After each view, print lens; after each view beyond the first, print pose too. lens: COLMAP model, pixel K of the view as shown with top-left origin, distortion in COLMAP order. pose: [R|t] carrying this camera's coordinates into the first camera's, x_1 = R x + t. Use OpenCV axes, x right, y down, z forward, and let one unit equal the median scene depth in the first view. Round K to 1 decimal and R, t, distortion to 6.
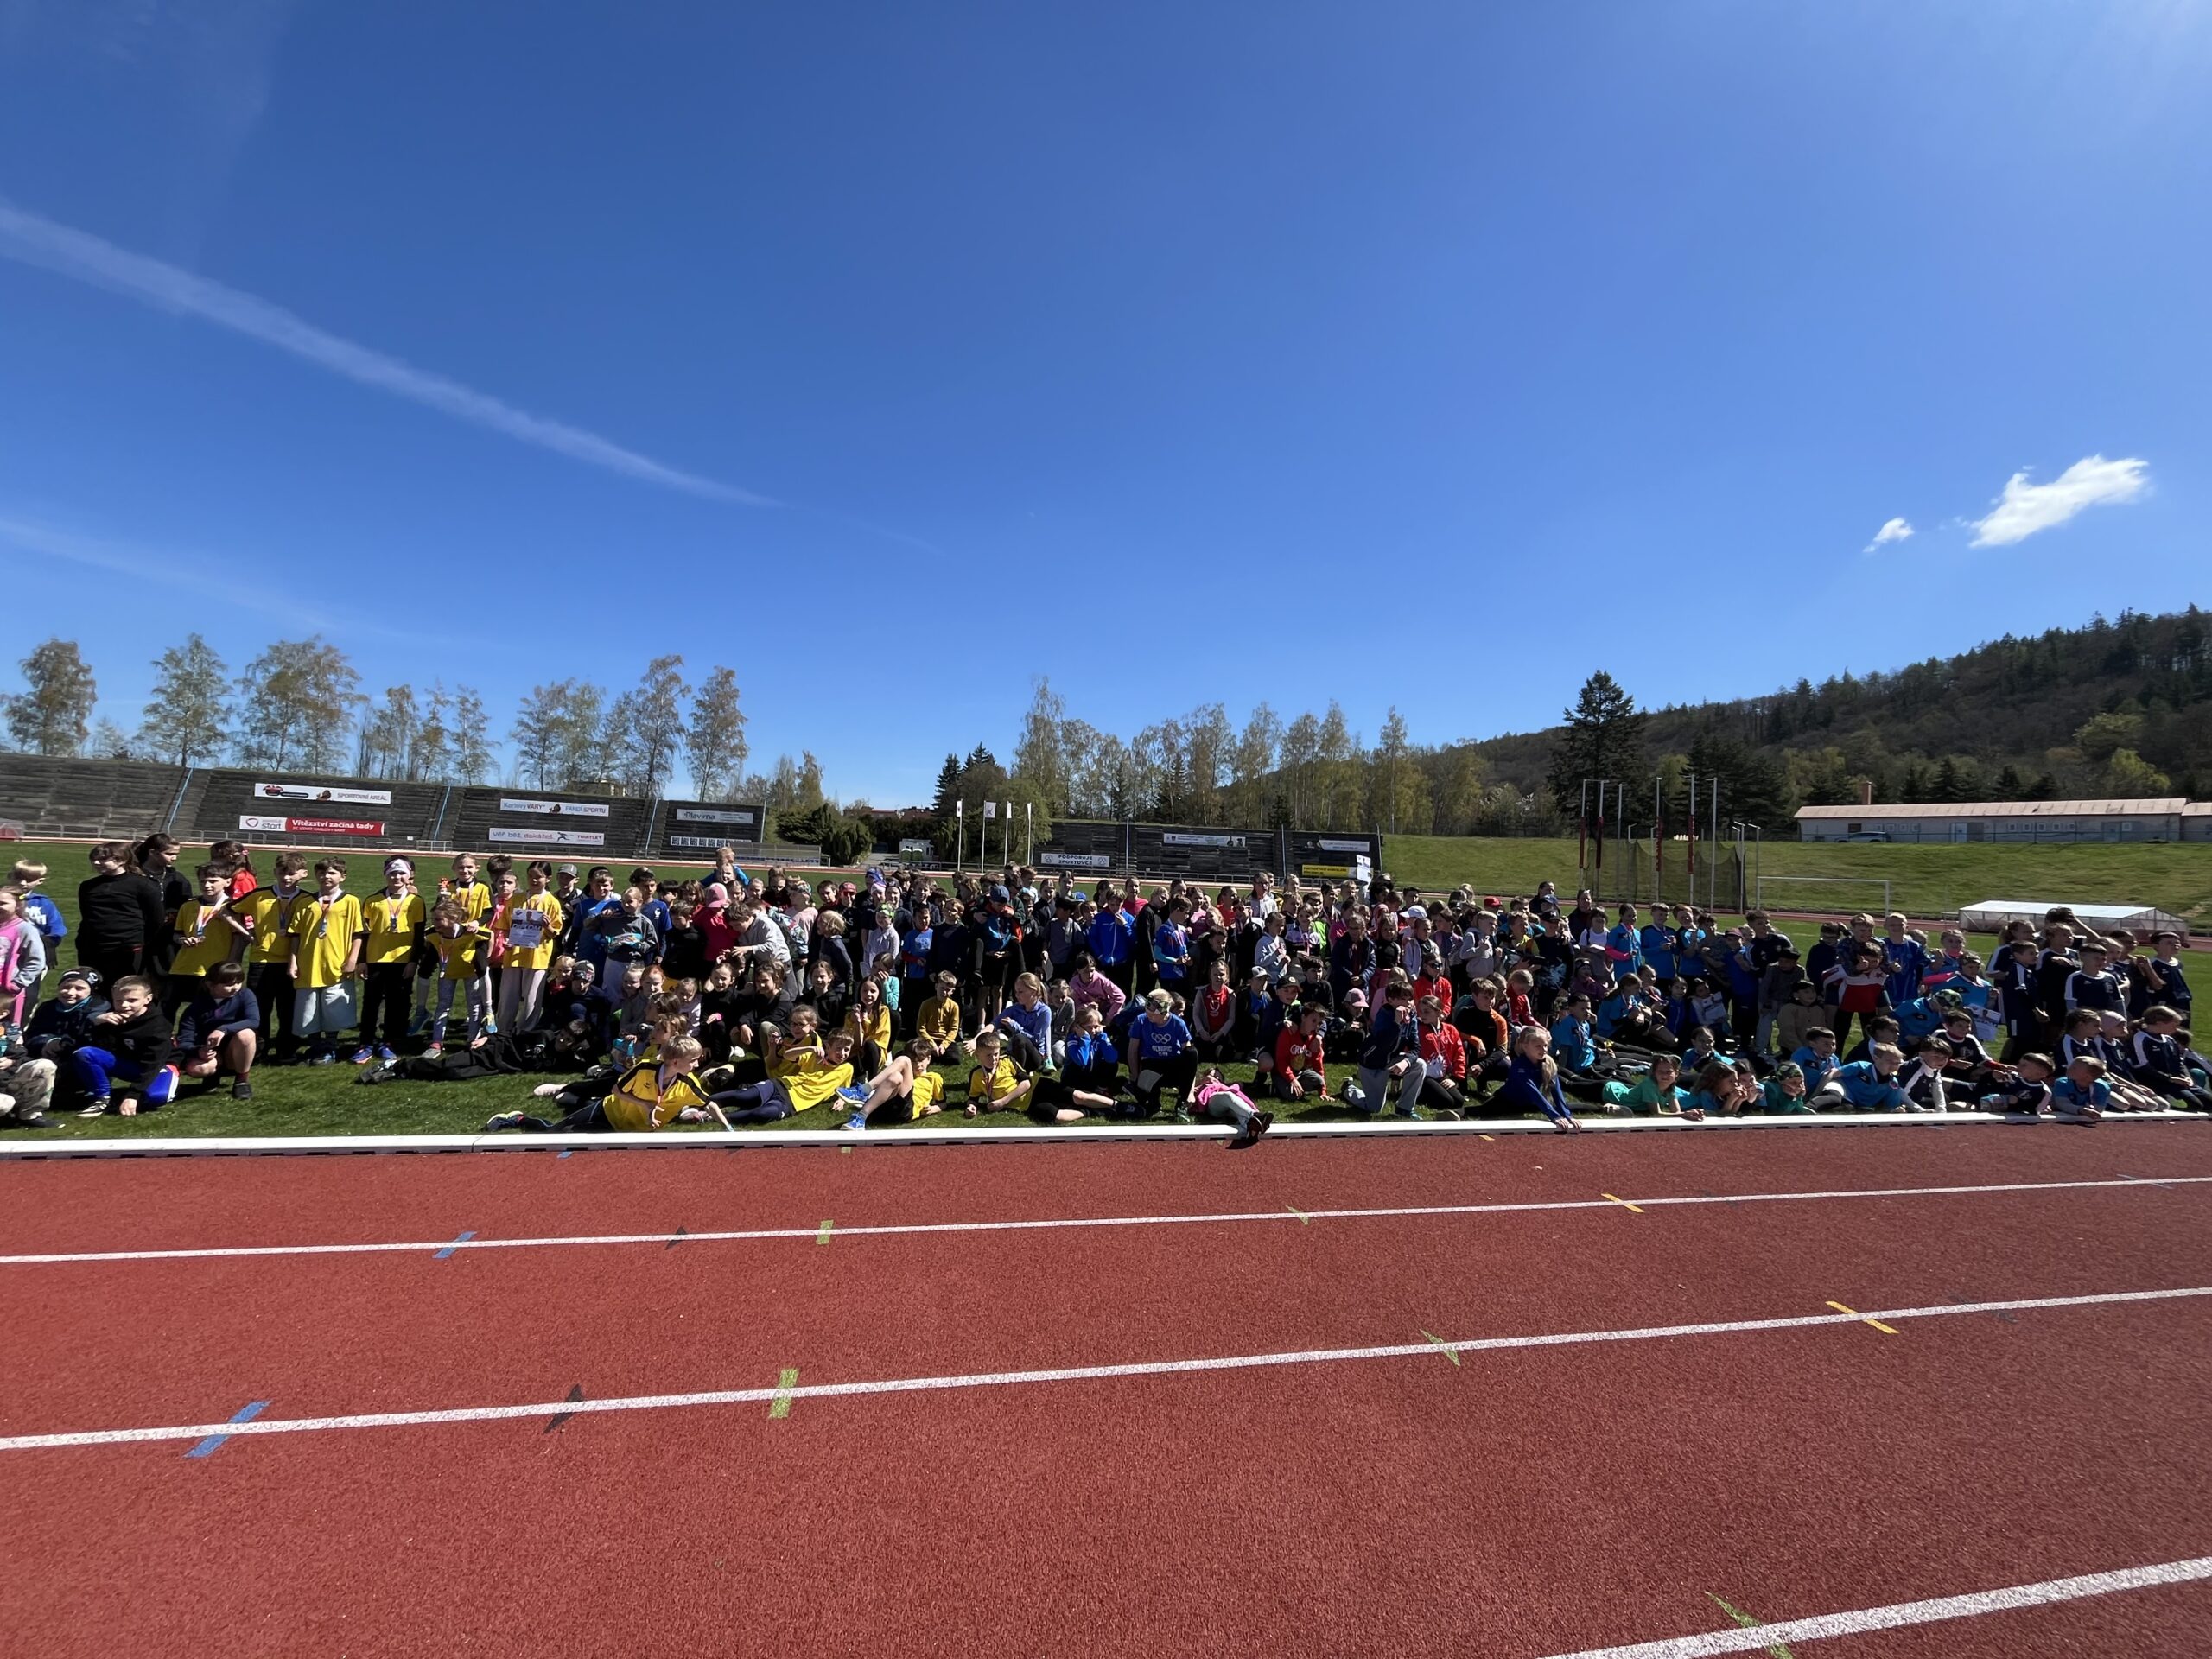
lens RADIAL K [[923.0, 0, 1110.1], [0, 923.0, 817.5], [0, 0, 1]] dist [-0.001929, -0.000475]
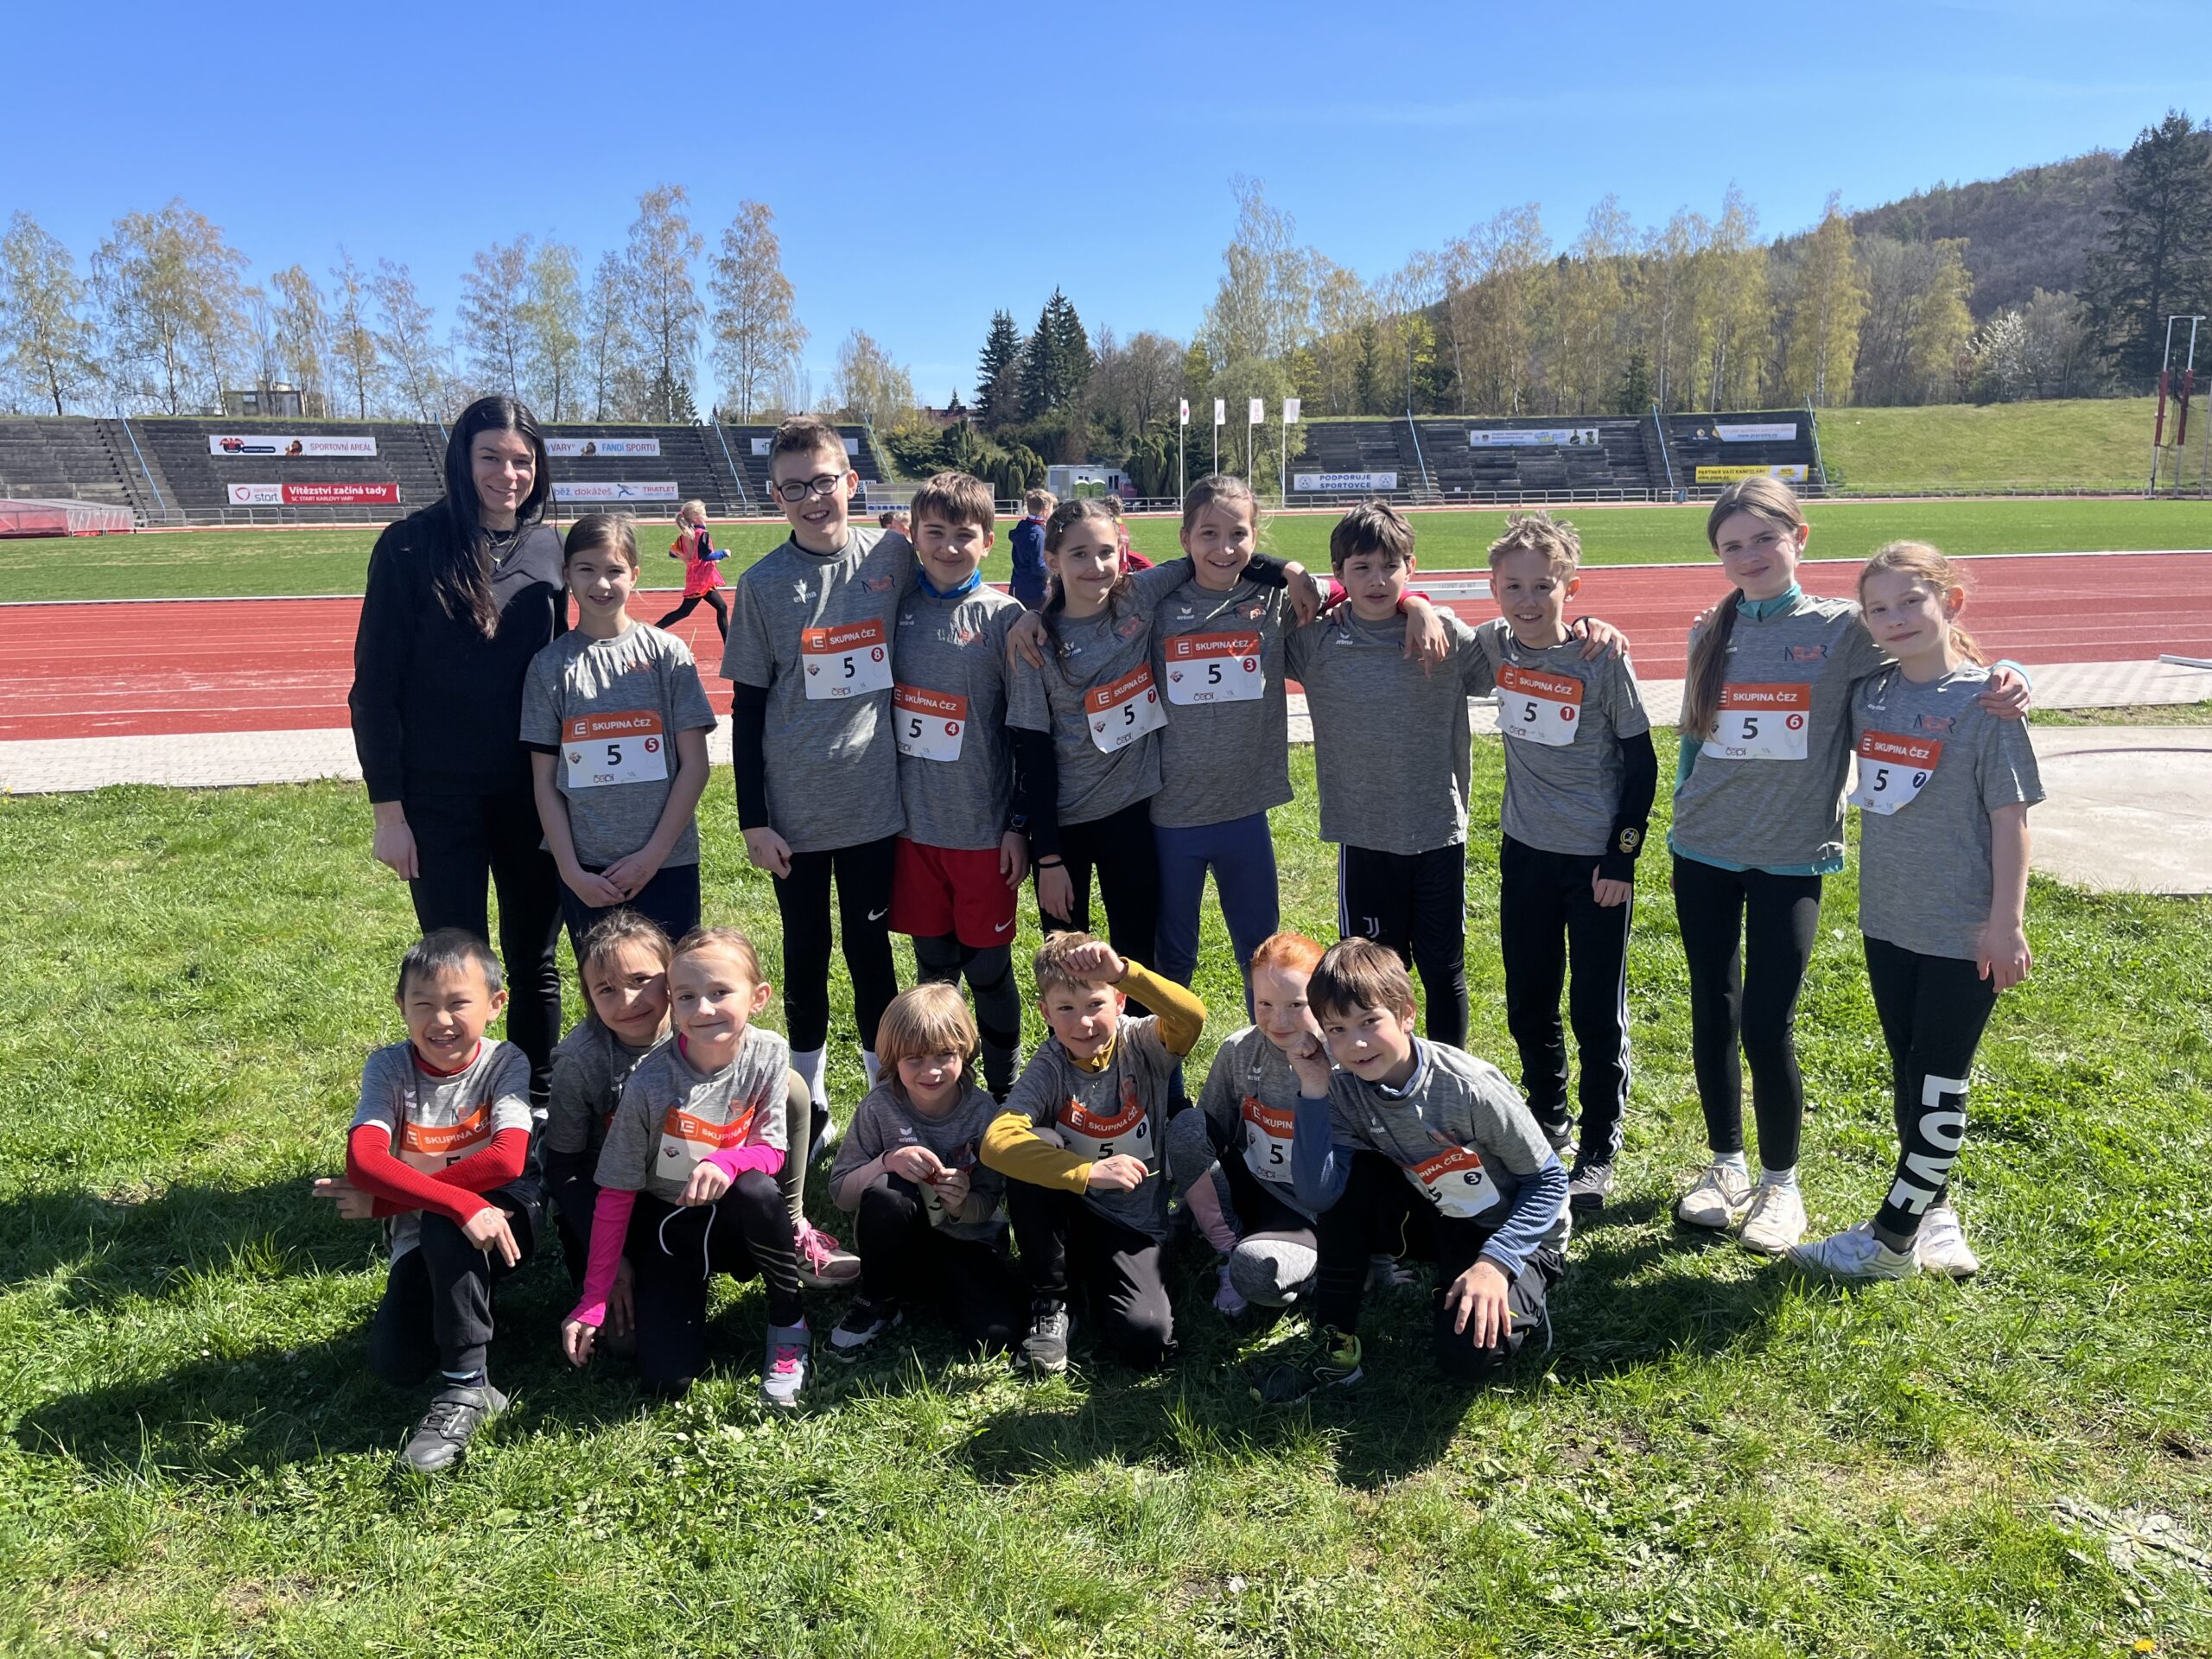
lens RADIAL K [[1693.0, 0, 1125.3], [0, 1693.0, 817.8], [0, 0, 1]] dist [0.046914, -0.057720]
pose [[0.998056, -0.053970, -0.031178, -0.168607], [0.059822, 0.969899, 0.236044, -0.016404], [0.017500, -0.237450, 0.971242, -0.235888]]
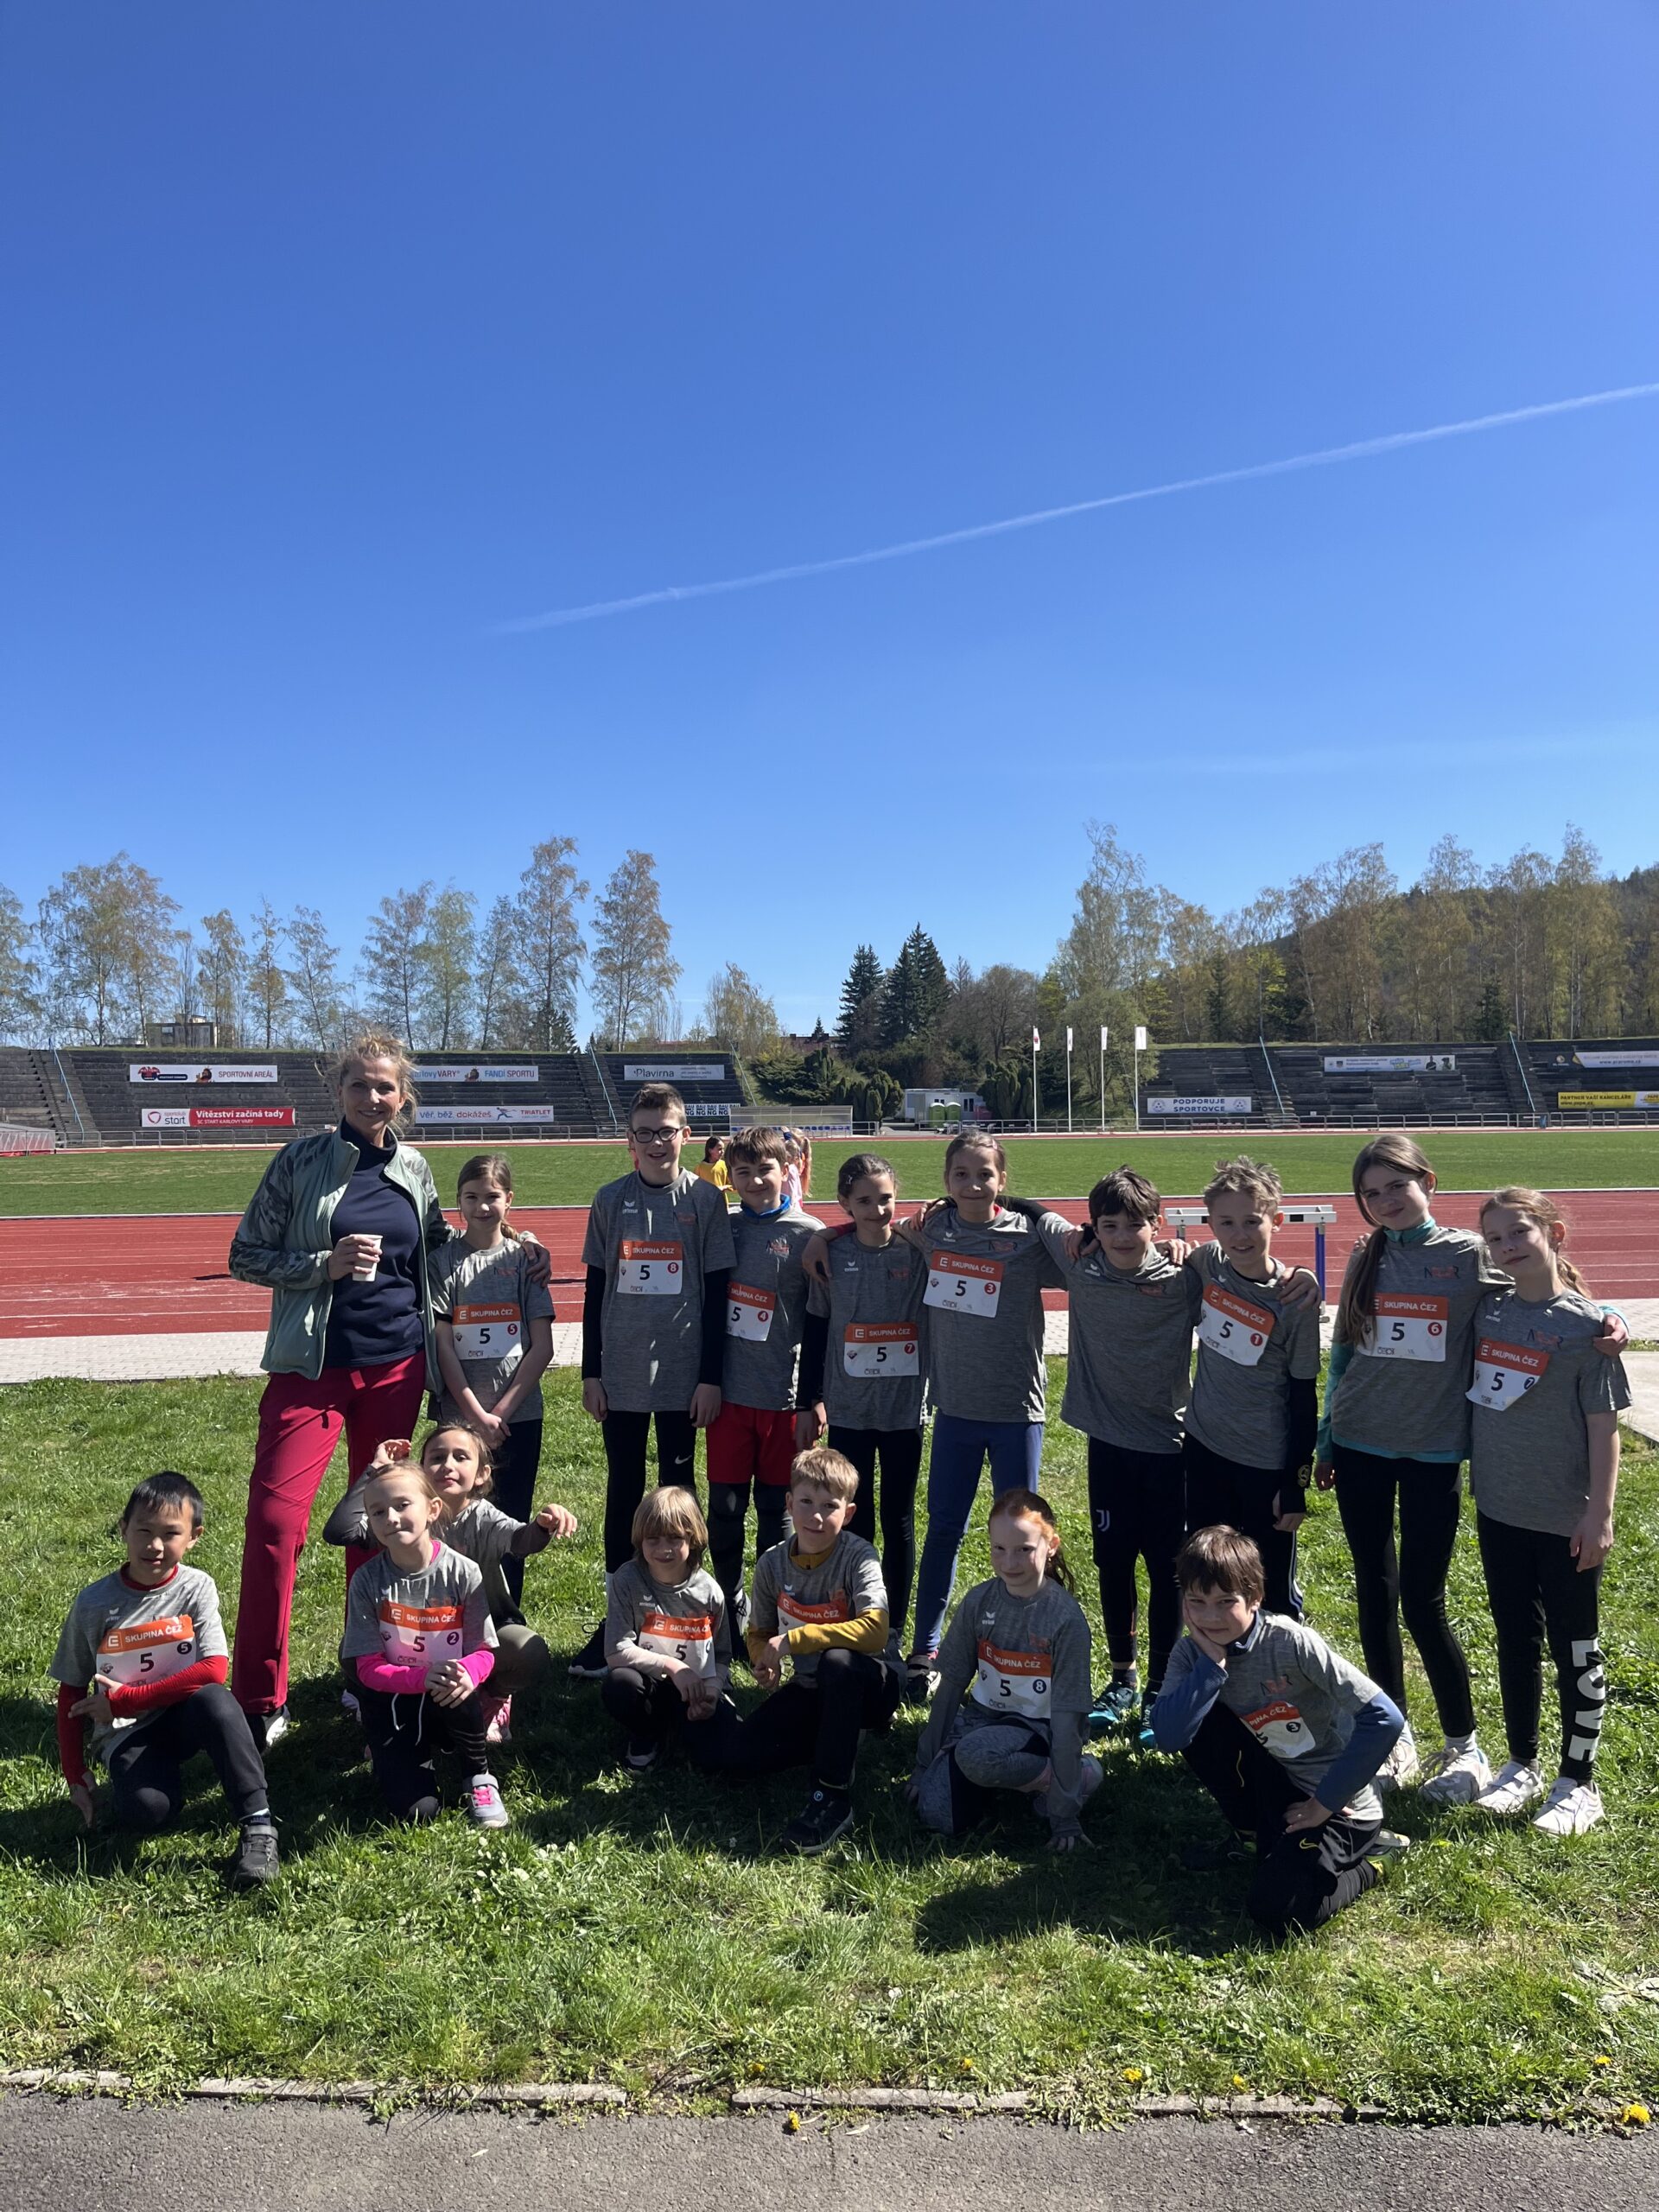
lens RADIAL K [[1693.0, 0, 837.0], [0, 1693.0, 1109.8], [0, 0, 1]] dist [0.046914, -0.057720]
pose [[0.992589, -0.057208, -0.107210, -0.165332], [0.061918, 0.997234, 0.041124, -0.017366], [0.104561, -0.047458, 0.993386, -0.244720]]
